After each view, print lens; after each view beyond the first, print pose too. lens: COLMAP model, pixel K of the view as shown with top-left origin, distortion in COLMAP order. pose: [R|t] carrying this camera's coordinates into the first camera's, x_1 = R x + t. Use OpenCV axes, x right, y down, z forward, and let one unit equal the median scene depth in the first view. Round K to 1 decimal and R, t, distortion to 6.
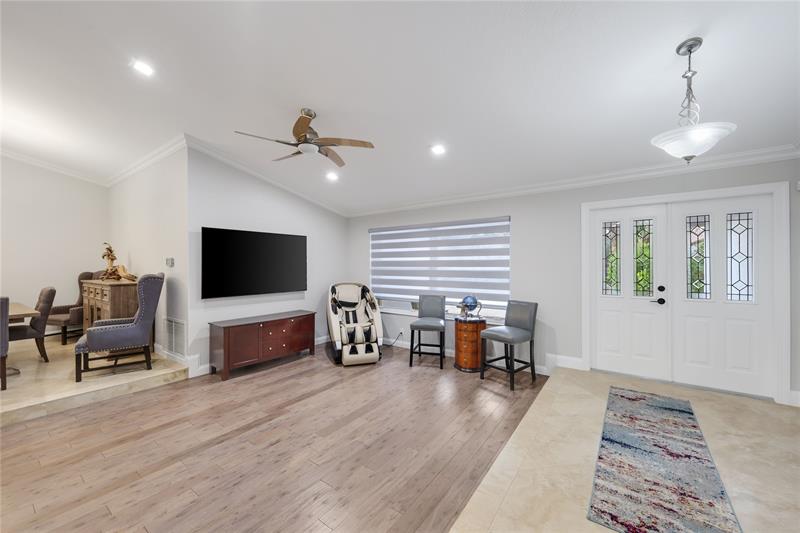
lens RADIAL K [[310.9, 0, 400.0], [0, 310.9, 266.5], [0, 0, 1]] dist [0.000705, 0.000062]
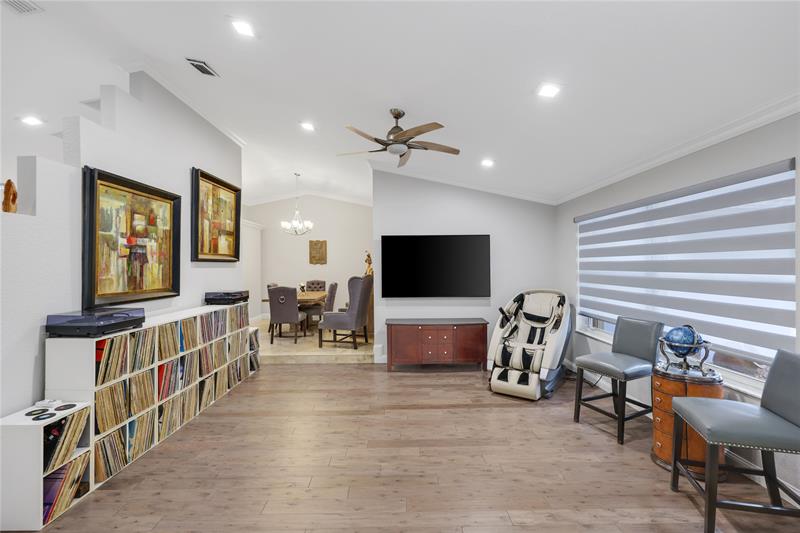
lens RADIAL K [[348.5, 0, 400.0], [0, 348.5, 266.5], [0, 0, 1]] dist [-0.000658, -0.000265]
pose [[0.594419, -0.000917, -0.804155, 0.432027], [0.000751, 1.000000, -0.000585, -0.010006], [0.804155, -0.000256, 0.594419, 0.270962]]
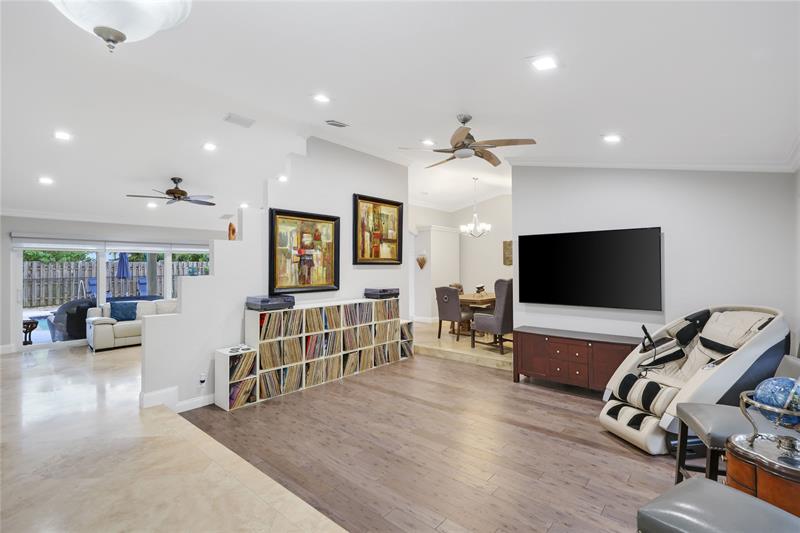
lens RADIAL K [[369.4, 0, 400.0], [0, 369.4, 266.5], [0, 0, 1]] dist [0.001223, 0.000084]
pose [[-0.085110, 0.000162, -0.996372, 0.652372], [-0.002060, 0.999998, 0.000339, -0.019115], [0.996369, 0.002081, -0.085110, 0.669997]]
